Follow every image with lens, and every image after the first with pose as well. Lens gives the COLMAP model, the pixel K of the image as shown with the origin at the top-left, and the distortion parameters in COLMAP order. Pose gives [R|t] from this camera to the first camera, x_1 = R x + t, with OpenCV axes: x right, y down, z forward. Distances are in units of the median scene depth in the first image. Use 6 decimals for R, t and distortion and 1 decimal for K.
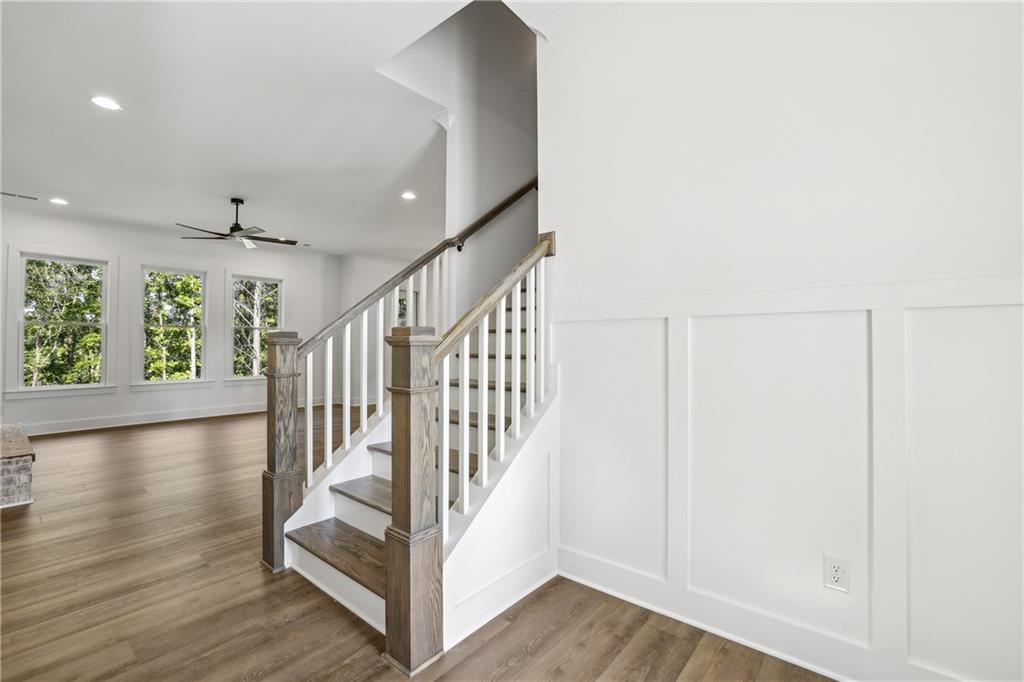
lens RADIAL K [[442.7, 0, 510.7], [0, 442.7, 335.3], [0, 0, 1]] dist [-0.000219, 0.000375]
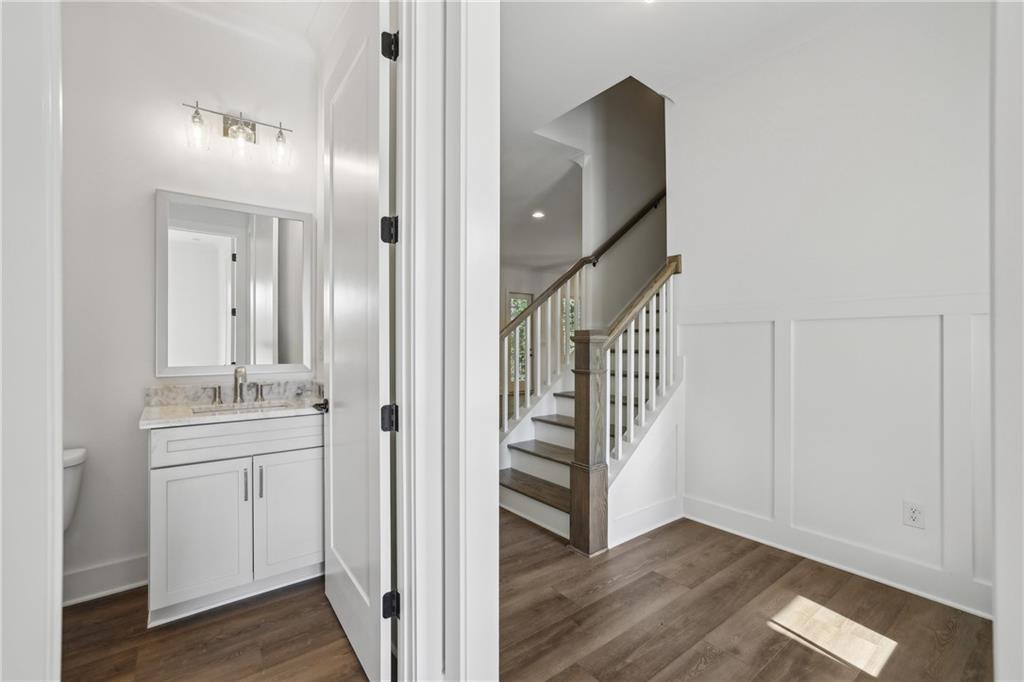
lens RADIAL K [[460.7, 0, 512.0], [0, 460.7, 341.0], [0, 0, 1]] dist [0.000254, 0.006921]
pose [[0.980909, -0.001776, -0.194457, -0.140833], [0.005072, 0.999852, 0.016450, -0.007009], [0.194399, -0.017122, 0.980773, -0.481820]]
